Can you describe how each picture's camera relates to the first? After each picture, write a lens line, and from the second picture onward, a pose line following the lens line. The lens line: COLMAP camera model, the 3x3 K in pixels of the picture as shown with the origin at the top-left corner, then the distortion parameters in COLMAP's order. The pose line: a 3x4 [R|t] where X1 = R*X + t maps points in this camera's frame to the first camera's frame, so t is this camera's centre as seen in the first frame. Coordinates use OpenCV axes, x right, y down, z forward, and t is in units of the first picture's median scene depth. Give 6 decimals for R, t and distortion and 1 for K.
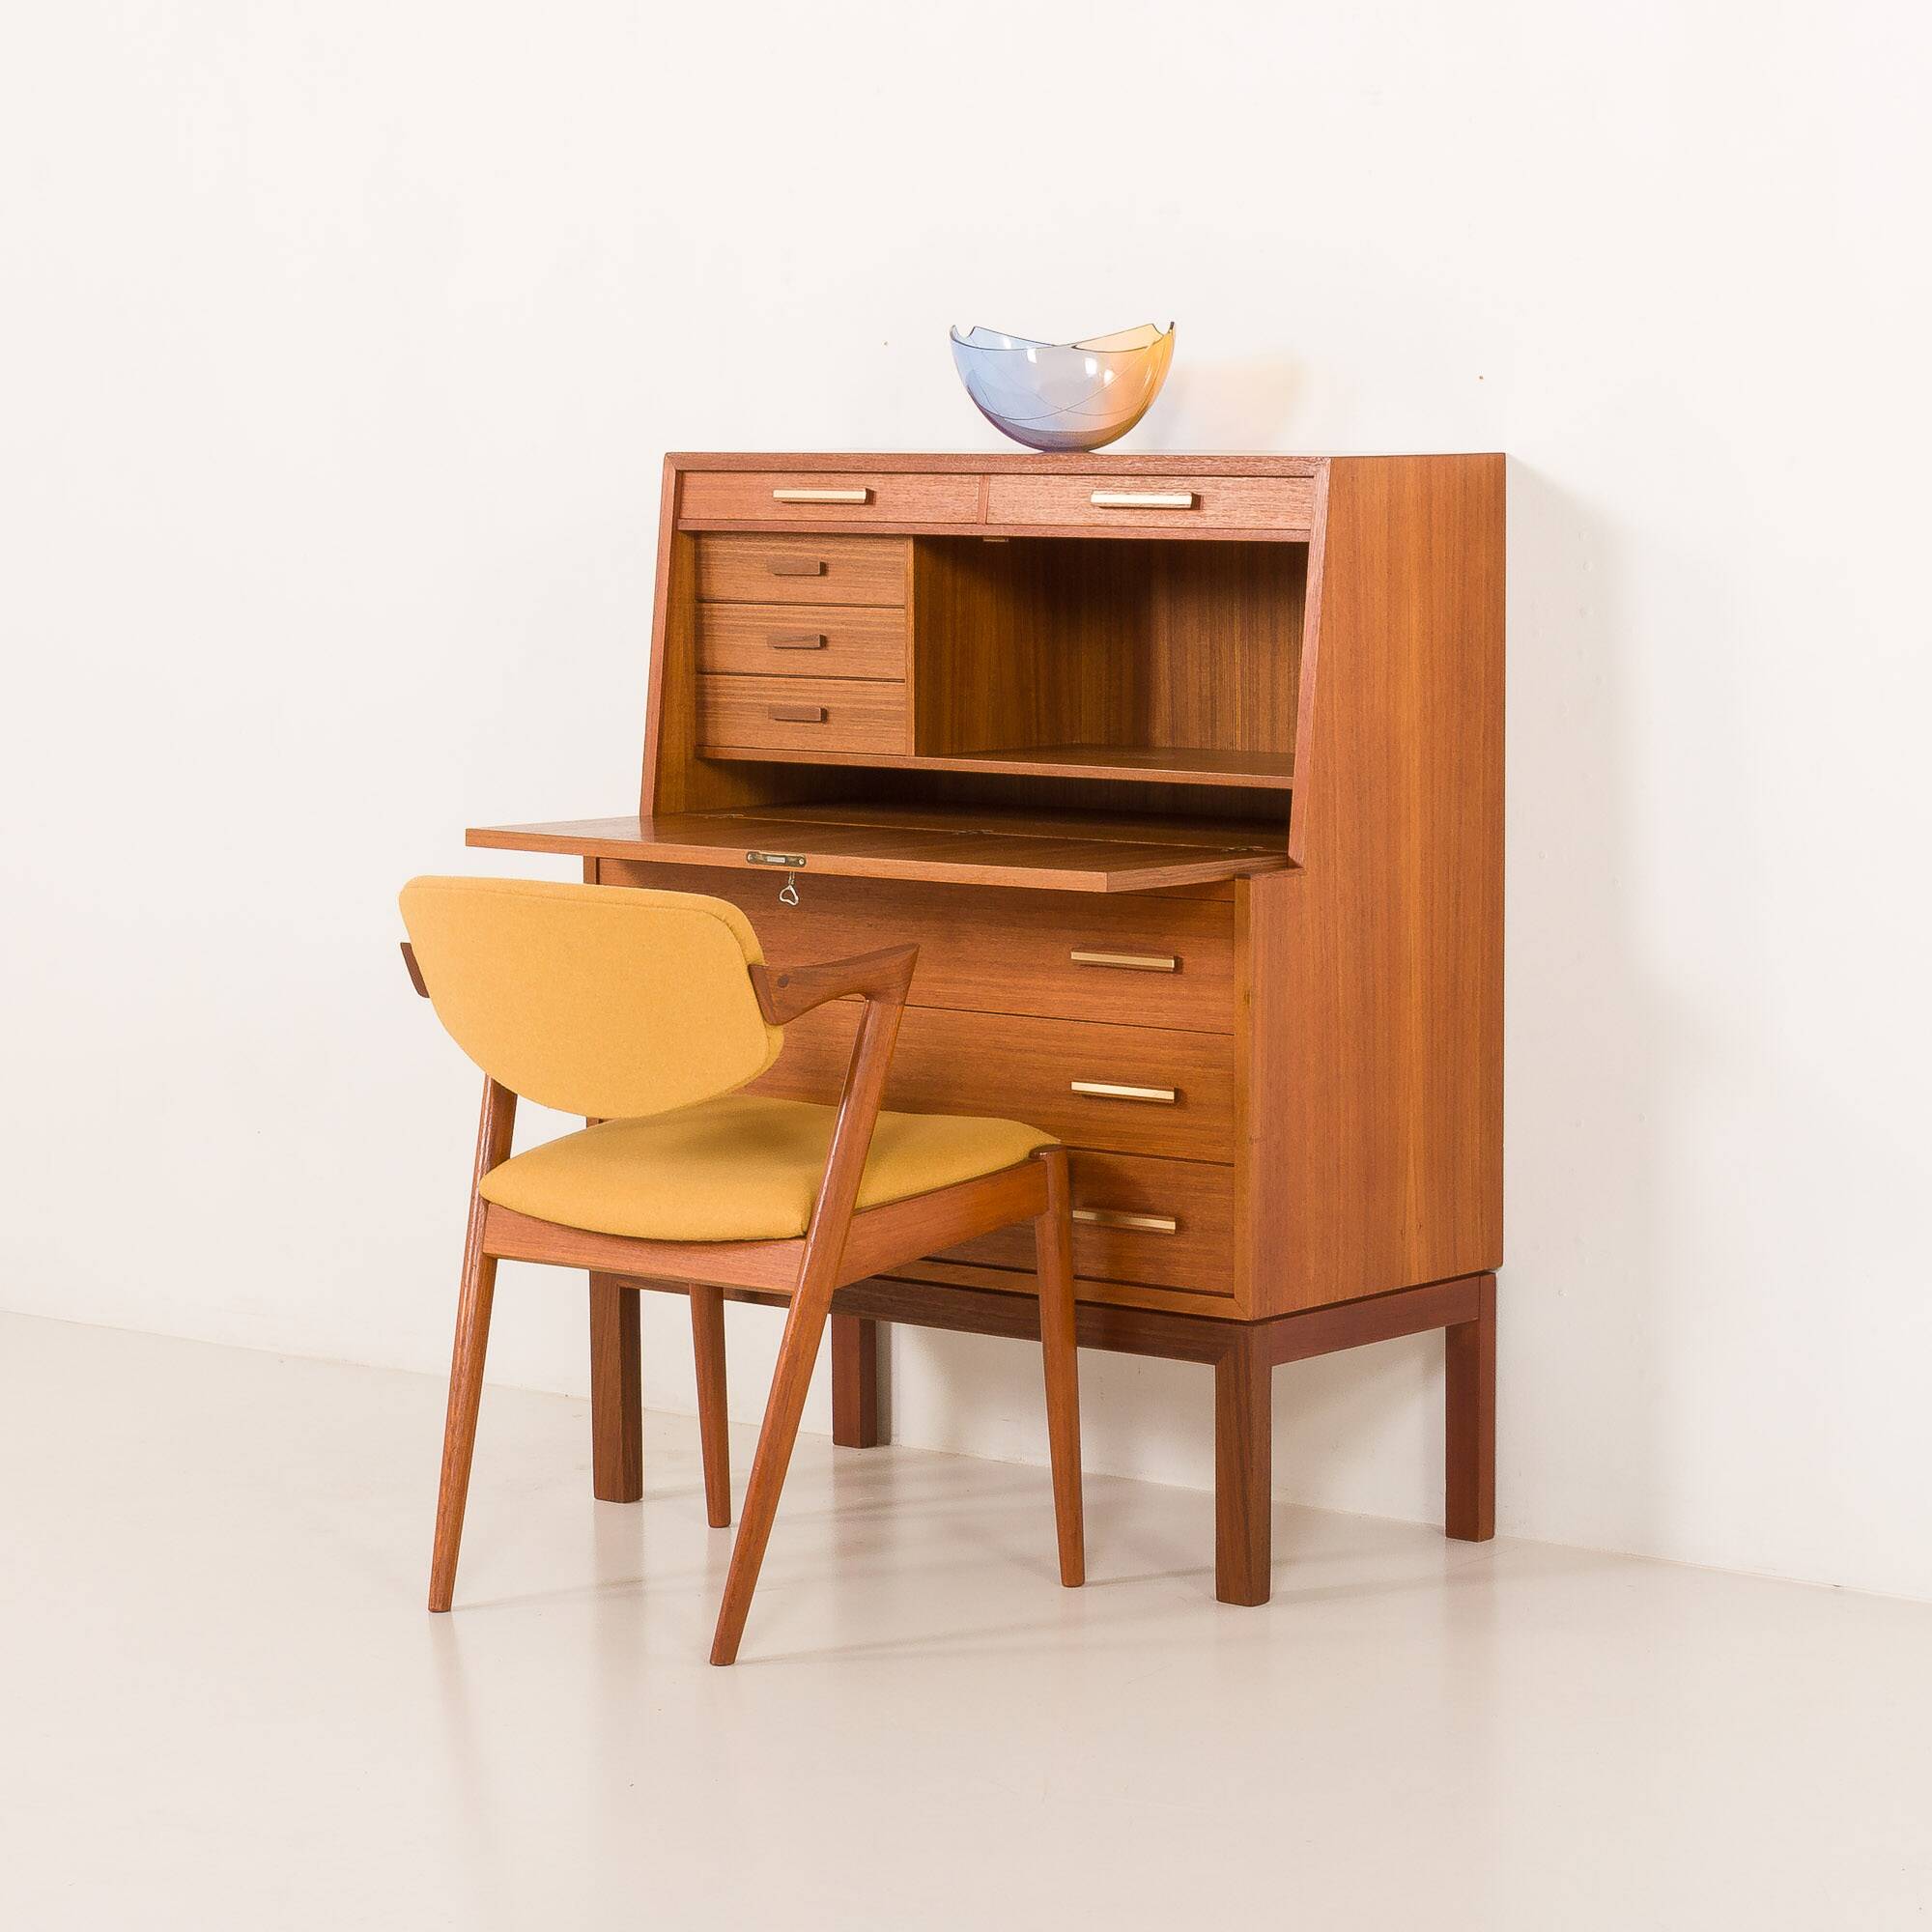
lens RADIAL K [[5504.1, 0, 1053.7], [0, 5504.1, 967.7], [0, 0, 1]] dist [0.046033, 0.047628]
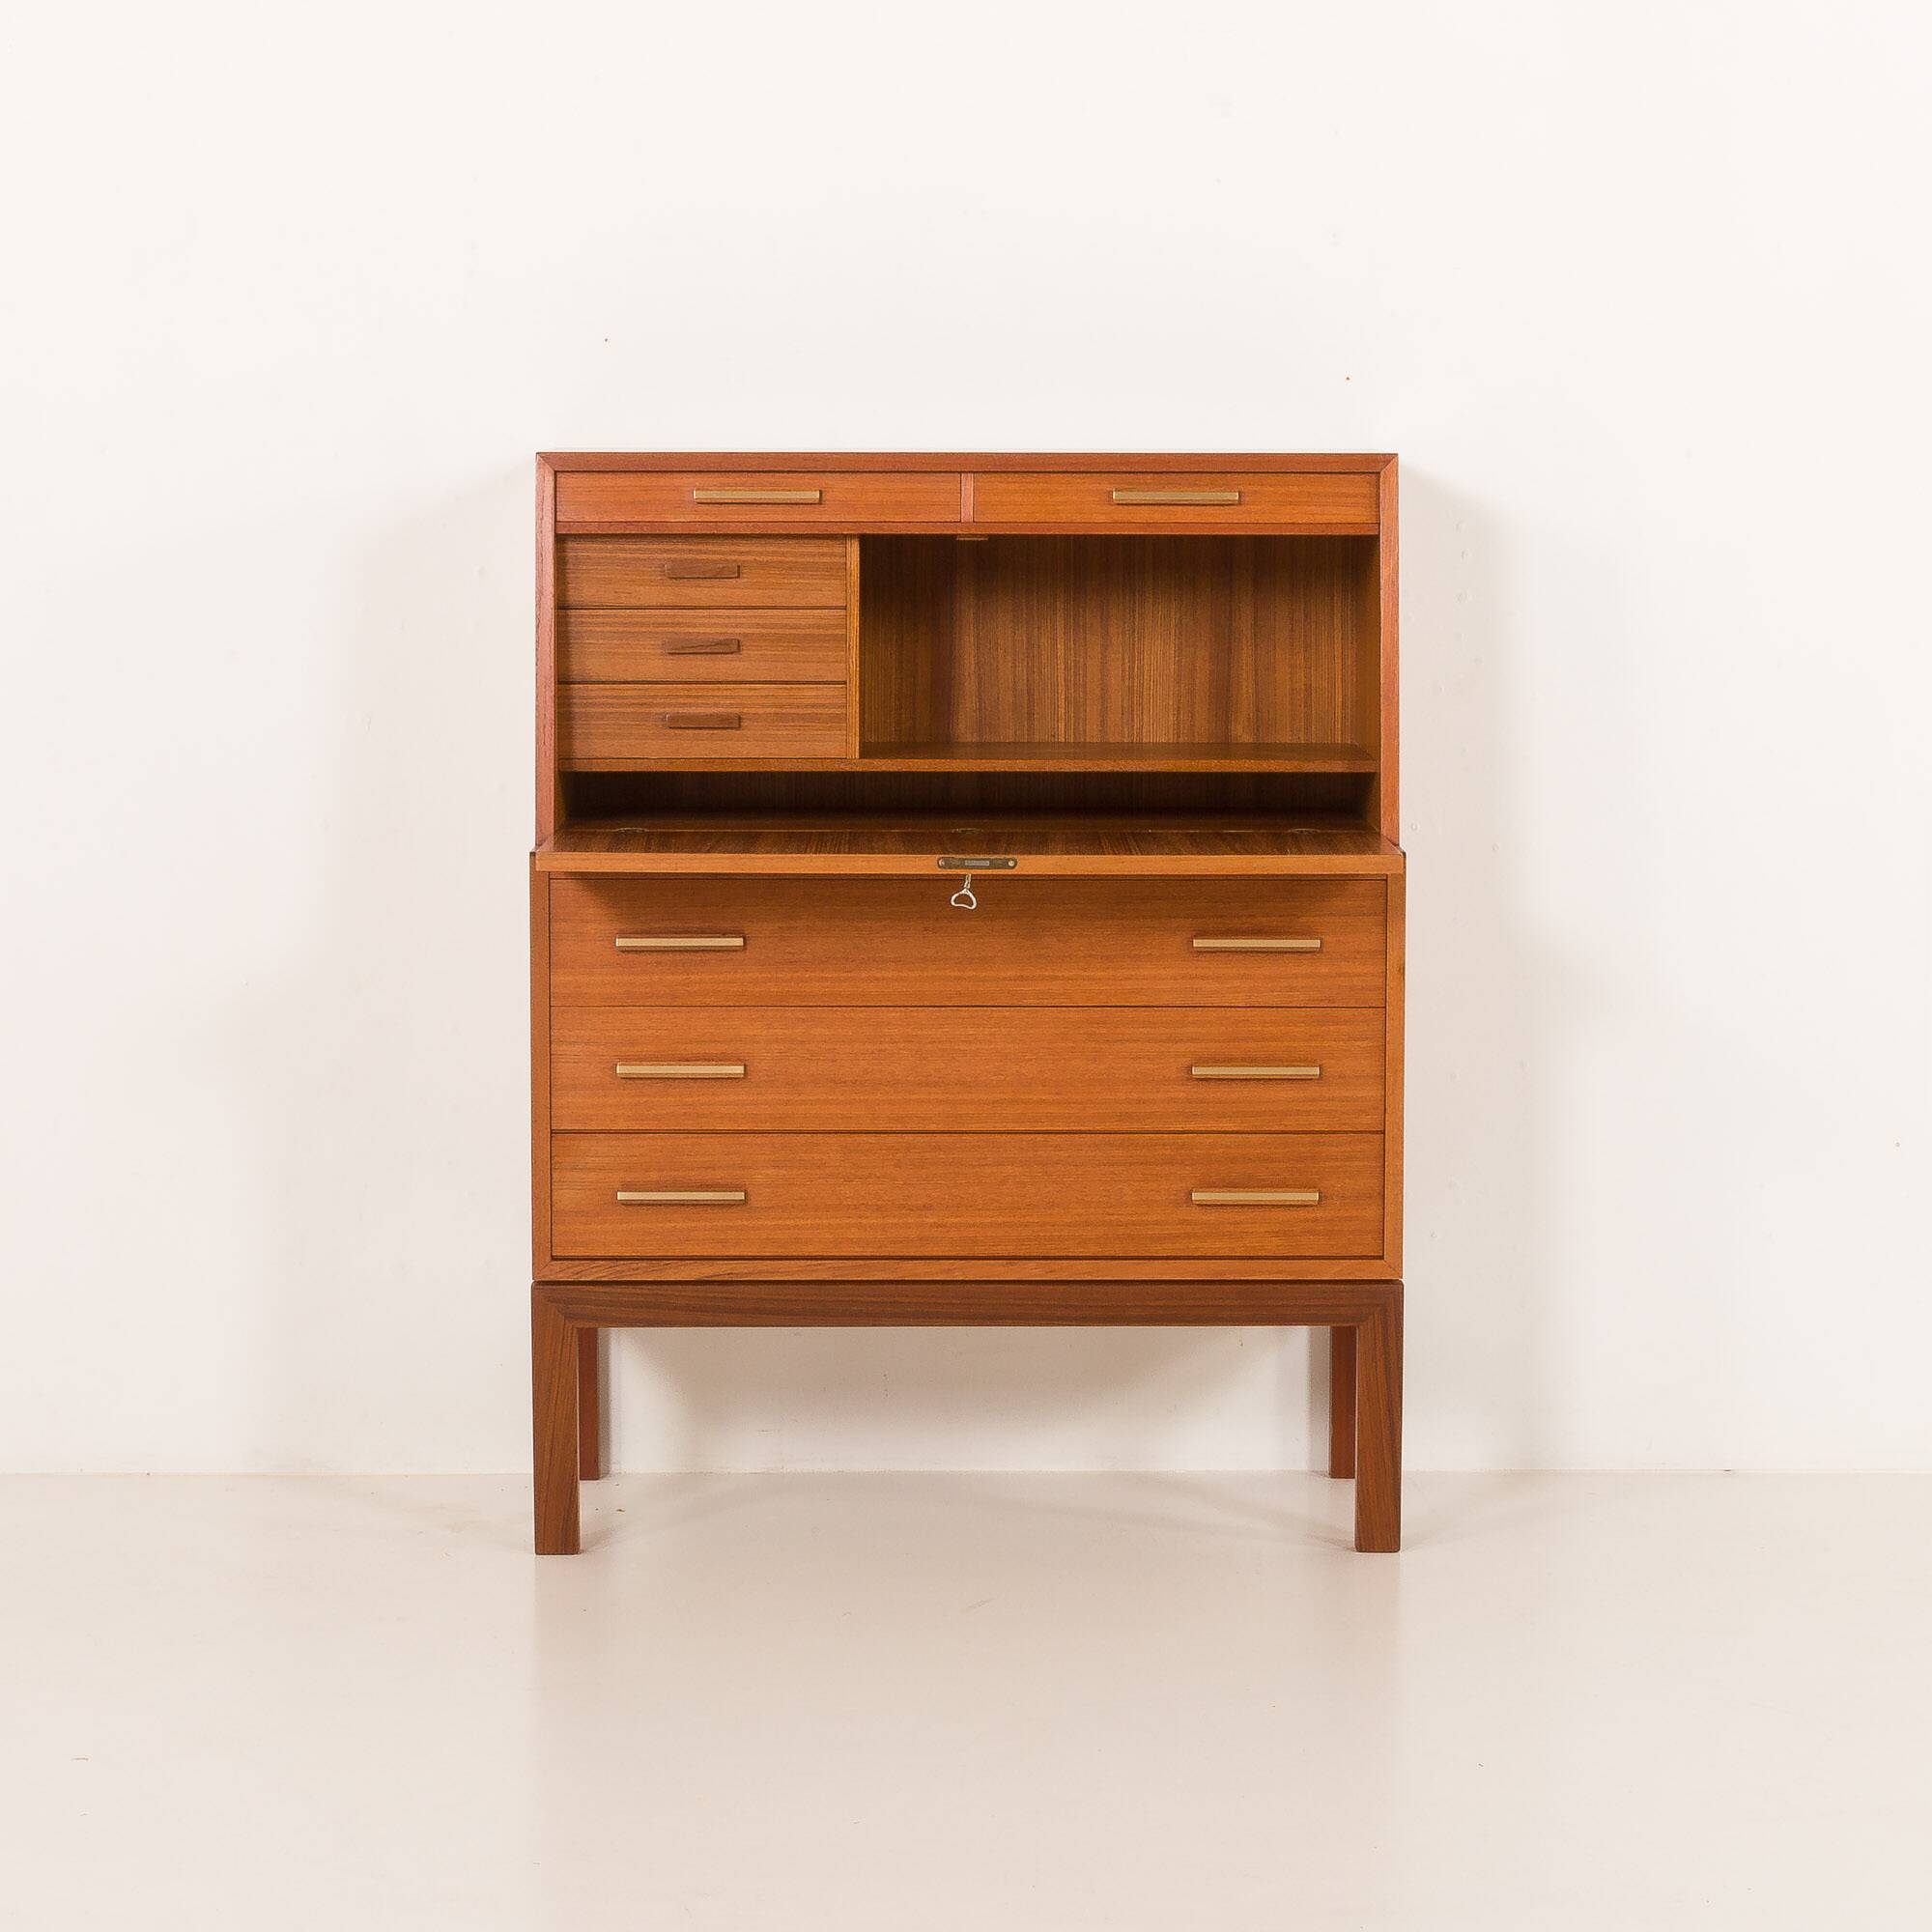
lens RADIAL K [[5504.1, 0, 1053.7], [0, 5504.1, 967.7], [0, 0, 1]] dist [0.046033, 0.047628]
pose [[0.780545, -0.062128, 0.622004, -0.609776], [0.062096, 0.997833, 0.021743, -0.020069], [-0.622008, 0.021653, 0.782712, 0.202900]]
